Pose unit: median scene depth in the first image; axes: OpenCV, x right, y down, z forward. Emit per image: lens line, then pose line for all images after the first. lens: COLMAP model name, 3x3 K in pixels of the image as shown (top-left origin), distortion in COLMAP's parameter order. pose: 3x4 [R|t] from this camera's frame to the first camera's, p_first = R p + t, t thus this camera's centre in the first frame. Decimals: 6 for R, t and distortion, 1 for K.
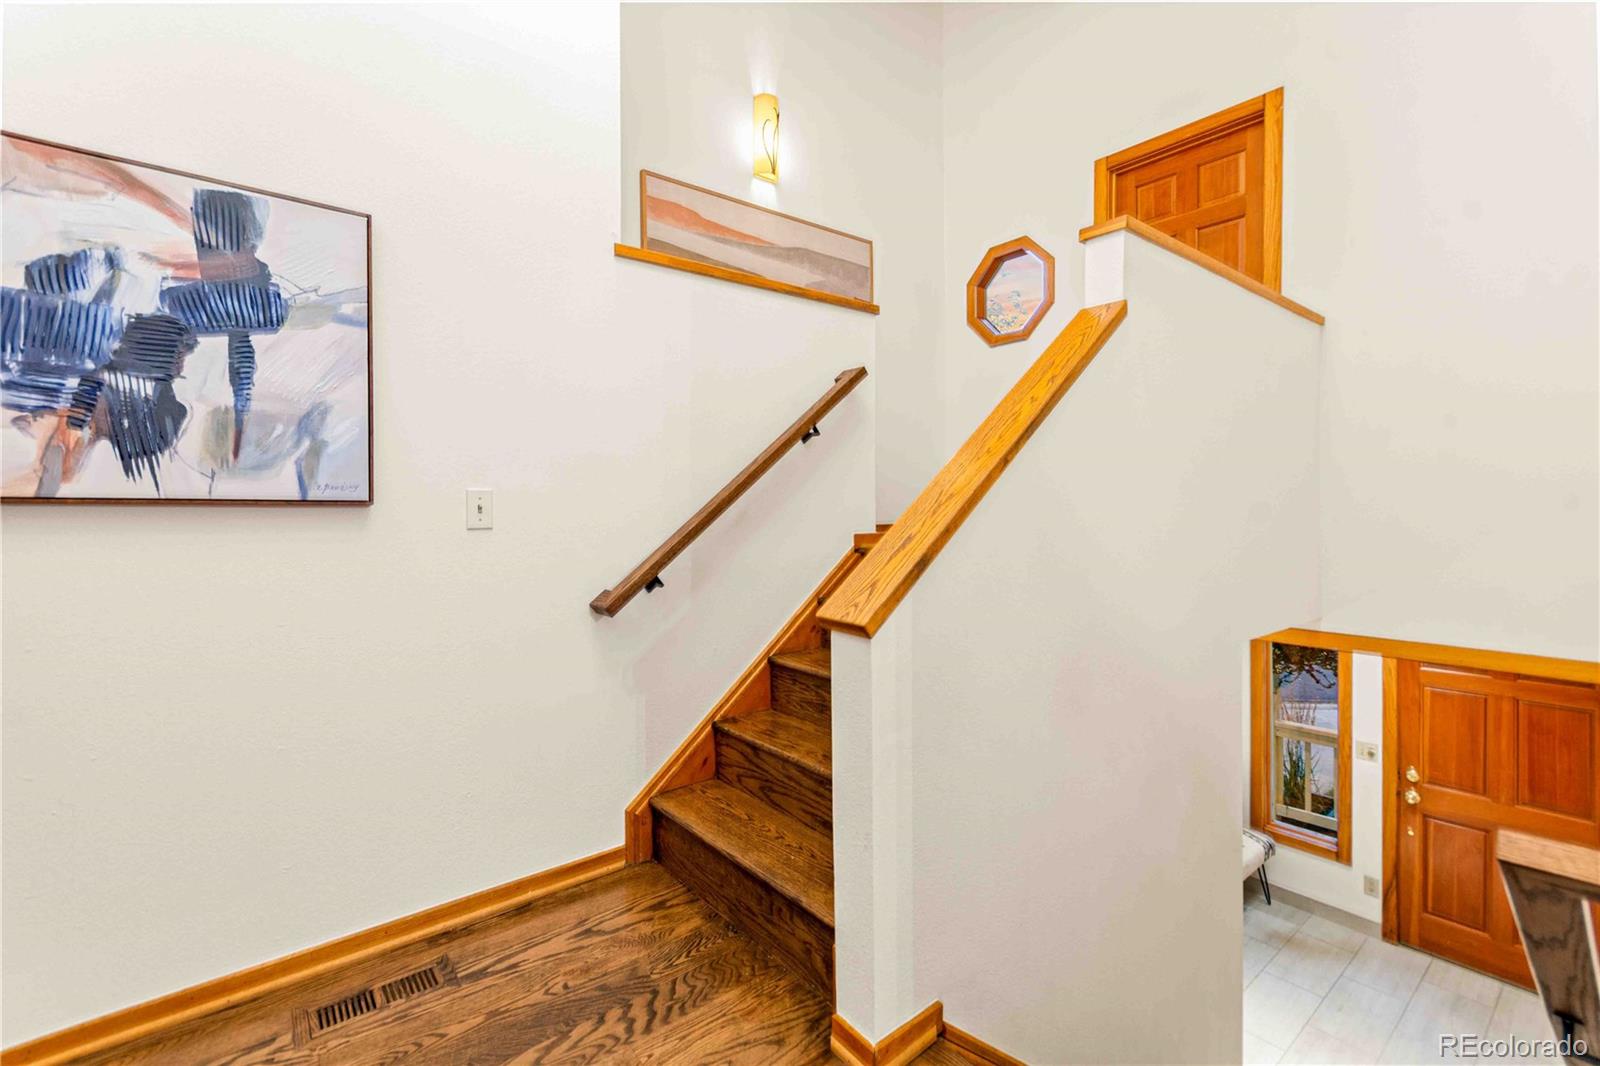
lens RADIAL K [[709.1, 0, 775.8], [0, 709.1, 509.4], [0, 0, 1]] dist [-0.000514, -0.000660]
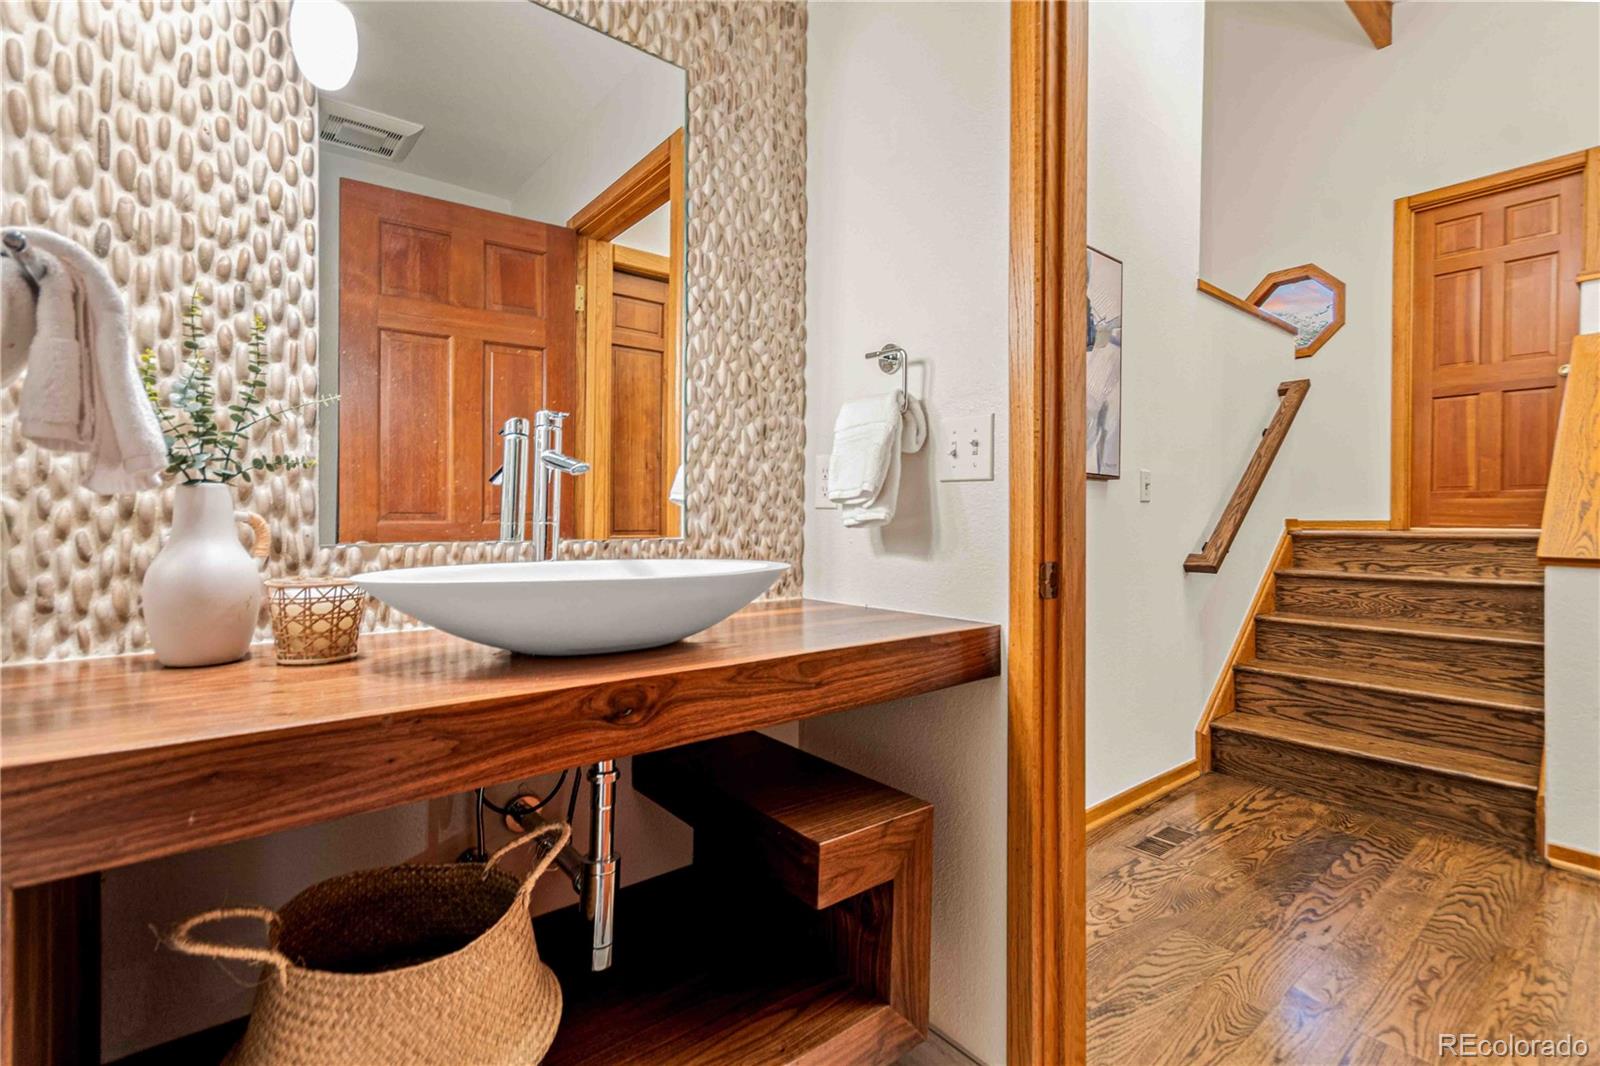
lens RADIAL K [[709.1, 0, 846.9], [0, 709.1, 512.8], [0, 0, 1]] dist [-0.000514, -0.000660]
pose [[0.999952, 0.009650, 0.001694, -0.916138], [-0.009632, 0.999900, -0.010356, 0.063862], [-0.001794, 0.010339, 0.999945, -0.278796]]
